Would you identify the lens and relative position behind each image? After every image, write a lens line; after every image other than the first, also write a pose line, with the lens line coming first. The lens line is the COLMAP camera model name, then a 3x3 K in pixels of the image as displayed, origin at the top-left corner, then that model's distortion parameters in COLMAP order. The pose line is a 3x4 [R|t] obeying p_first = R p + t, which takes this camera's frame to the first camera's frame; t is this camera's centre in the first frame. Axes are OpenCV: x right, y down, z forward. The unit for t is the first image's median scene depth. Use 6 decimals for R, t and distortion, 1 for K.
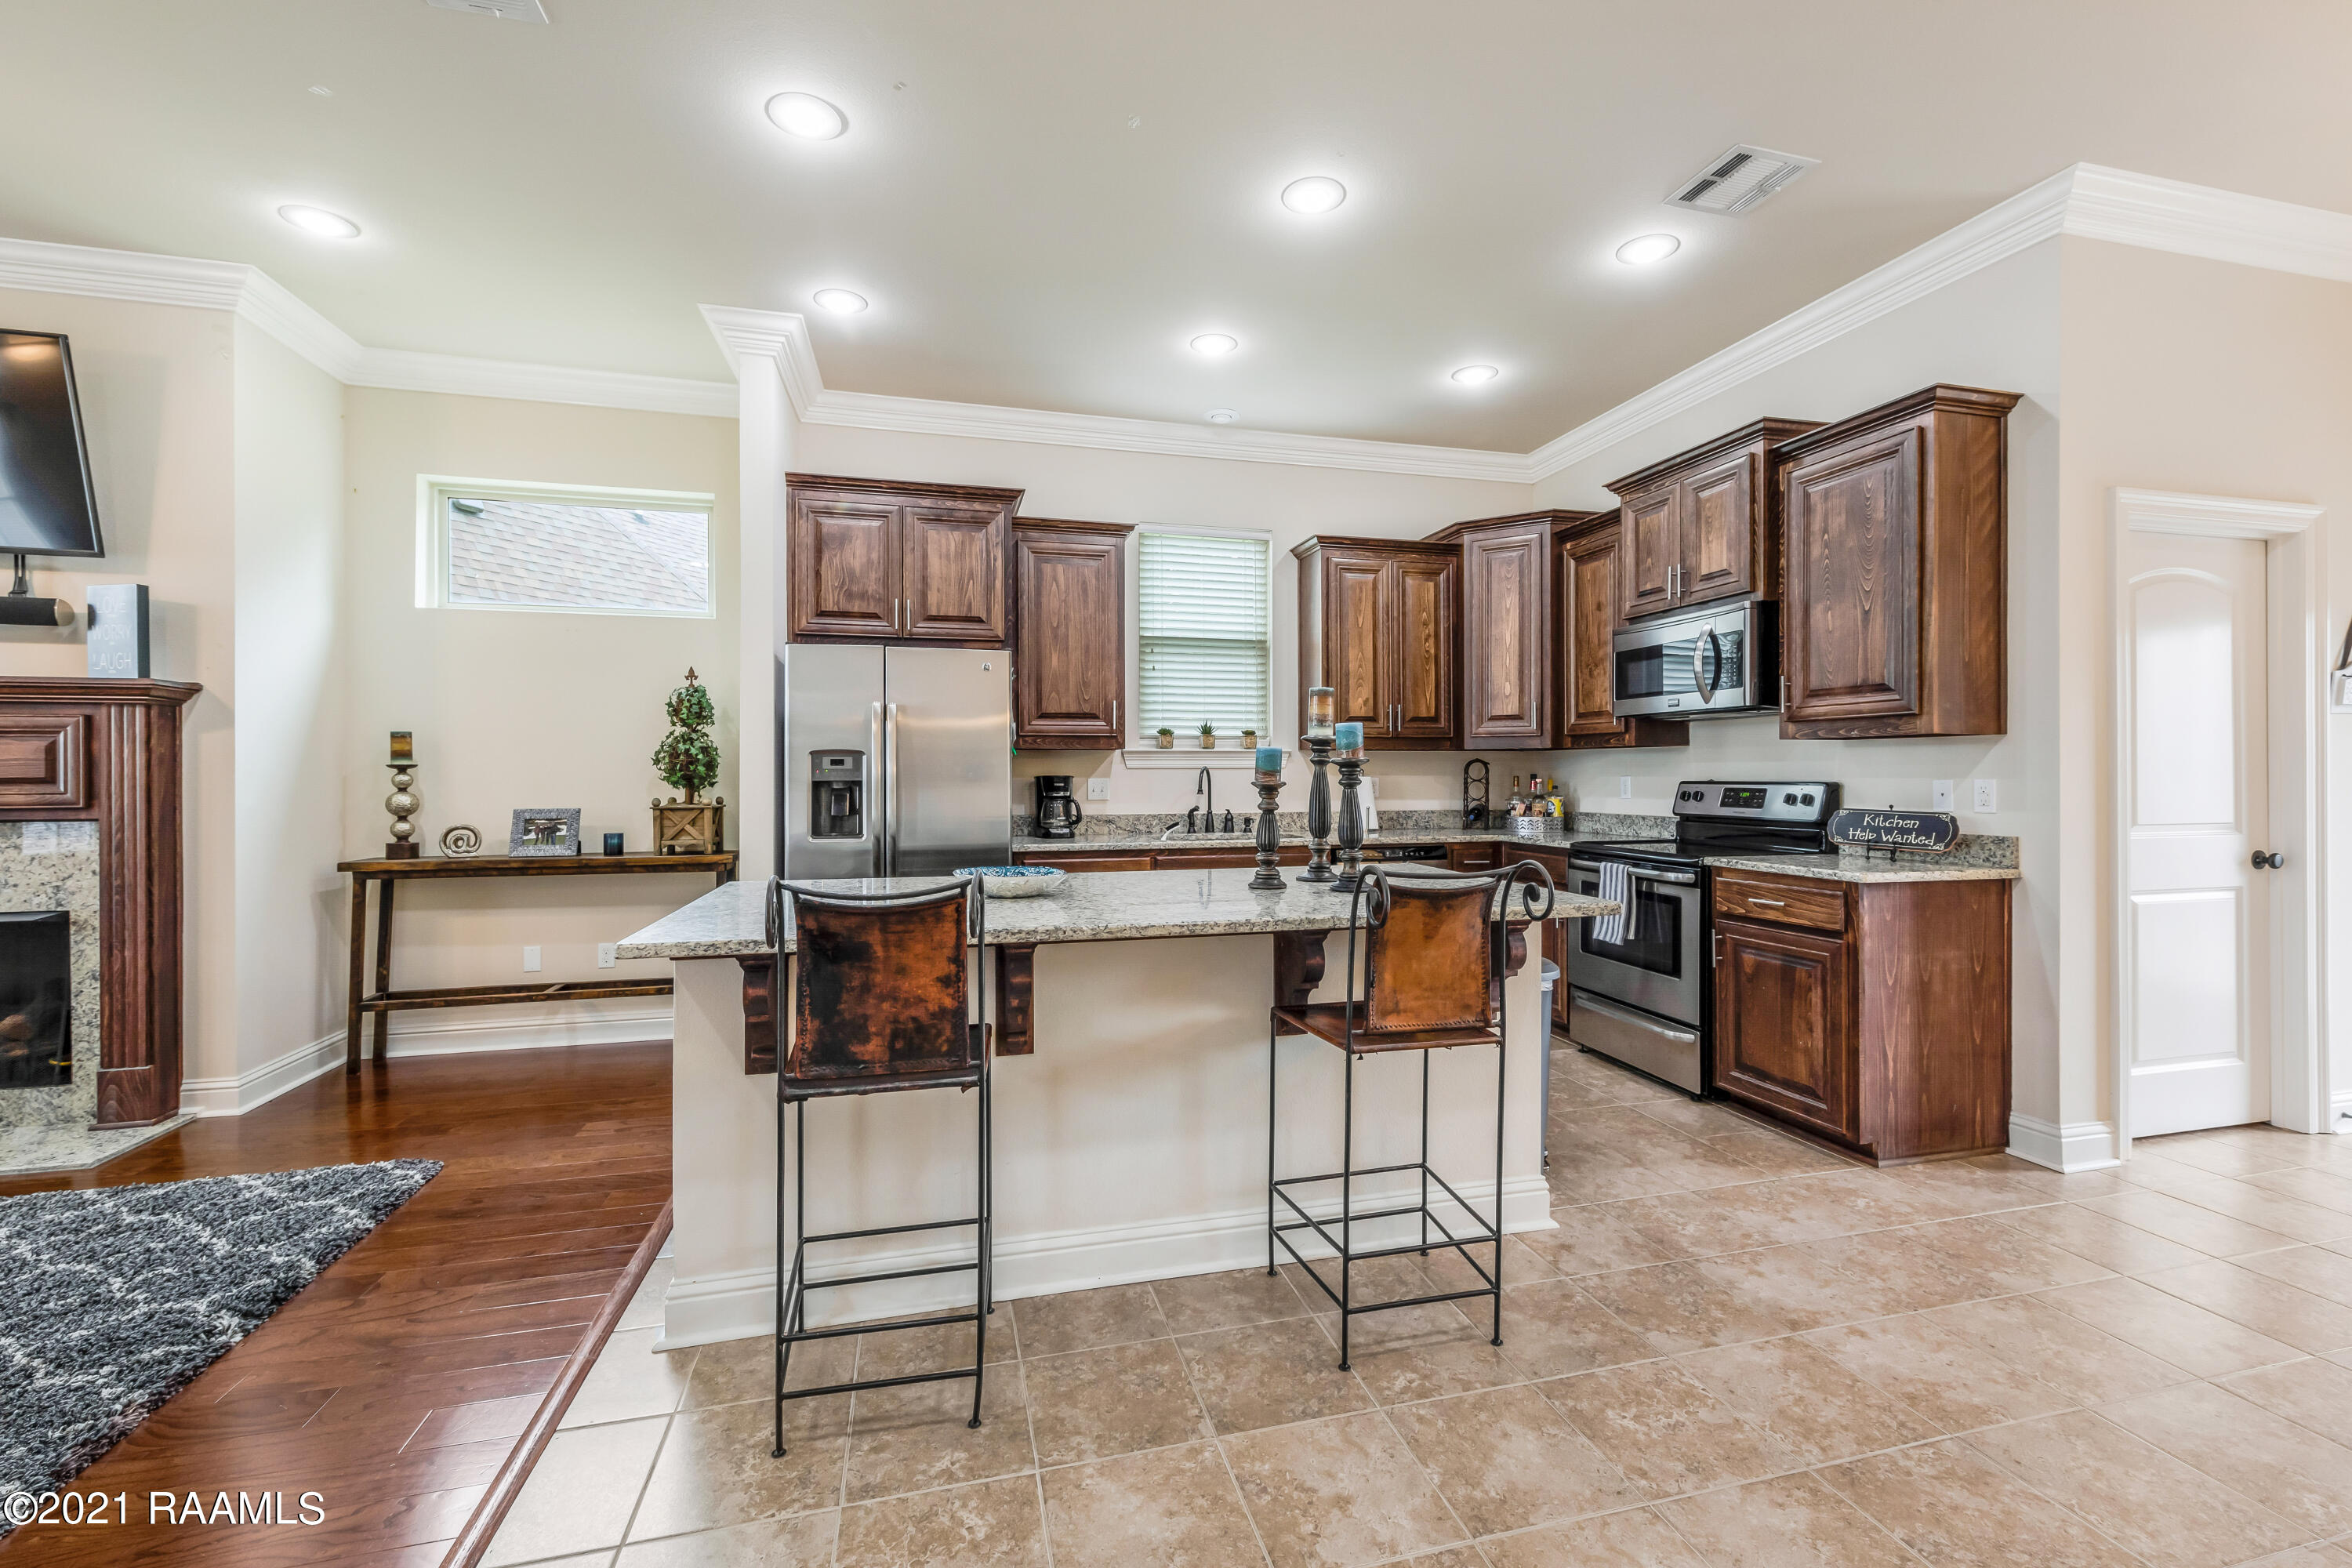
lens RADIAL K [[961.6, 0, 1173.7], [0, 961.6, 775.3], [0, 0, 1]] dist [0.004652, 0.000014]
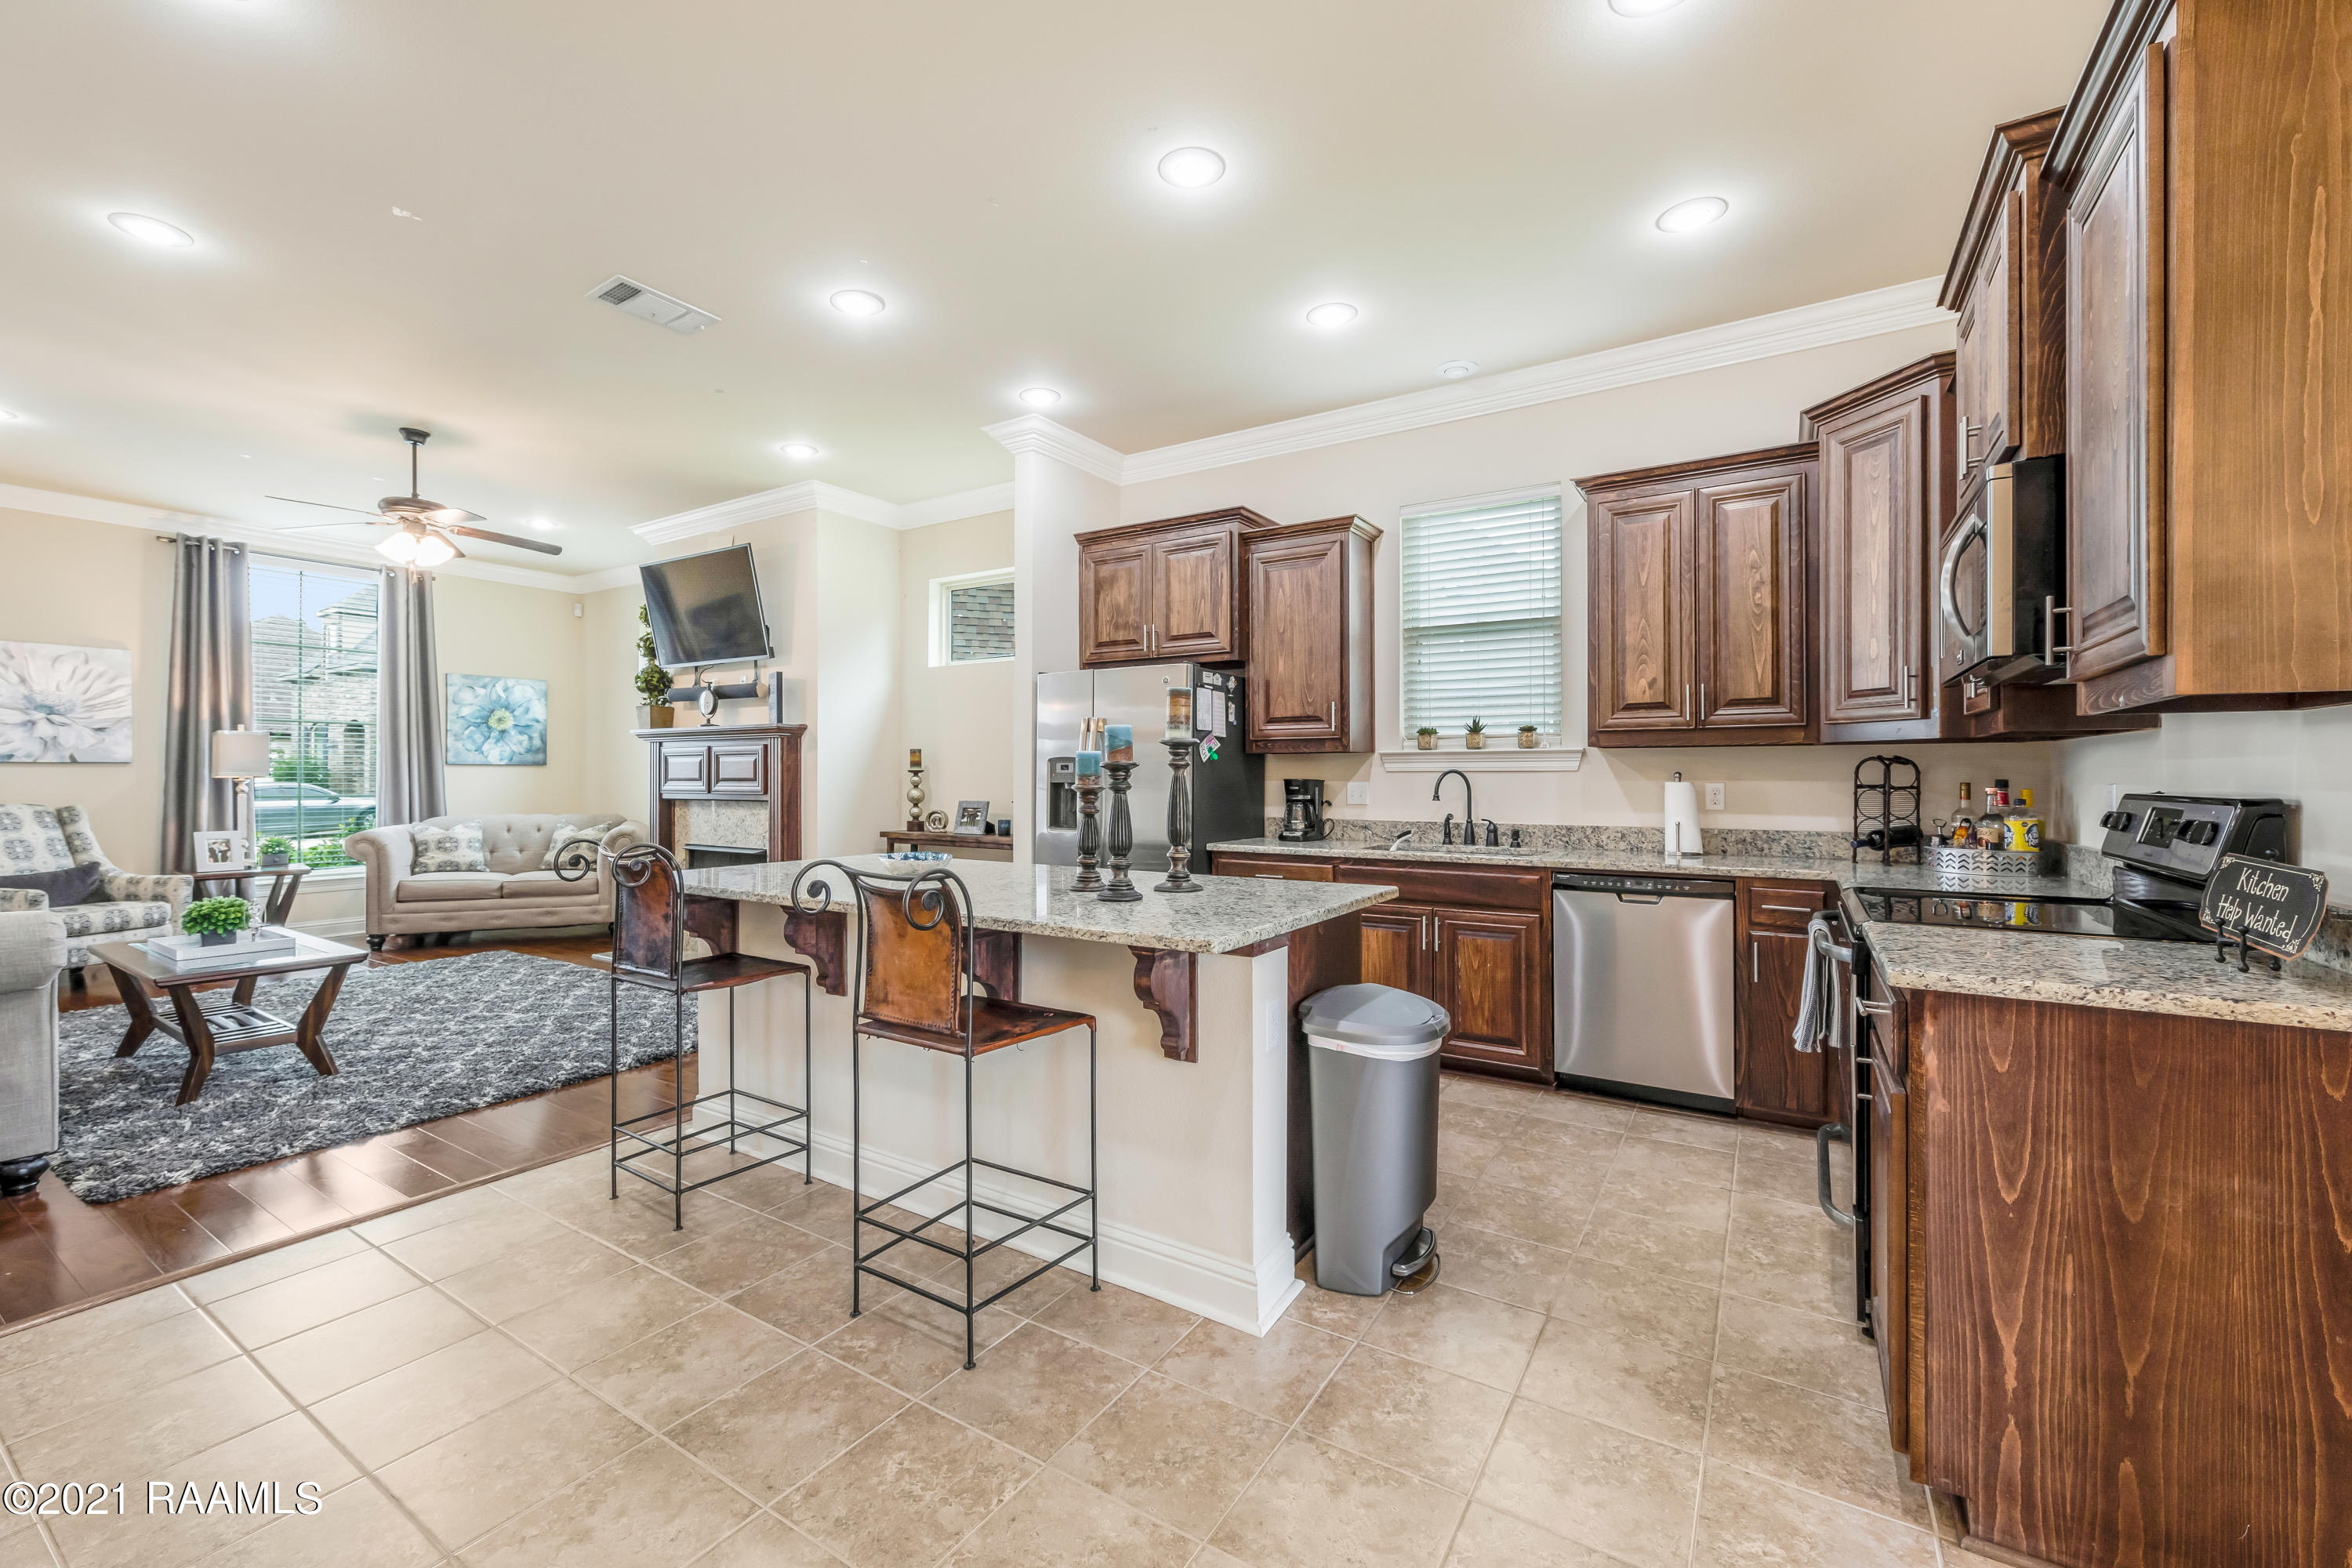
lens RADIAL K [[961.6, 0, 1167.1], [0, 961.6, 776.9], [0, 0, 1]] dist [0.004652, 0.000014]
pose [[0.680087, 0.002042, -0.733128, 0.576529], [-0.002921, 0.999996, 0.000076, -0.001776], [0.733125, 0.002090, 0.680091, 0.238435]]
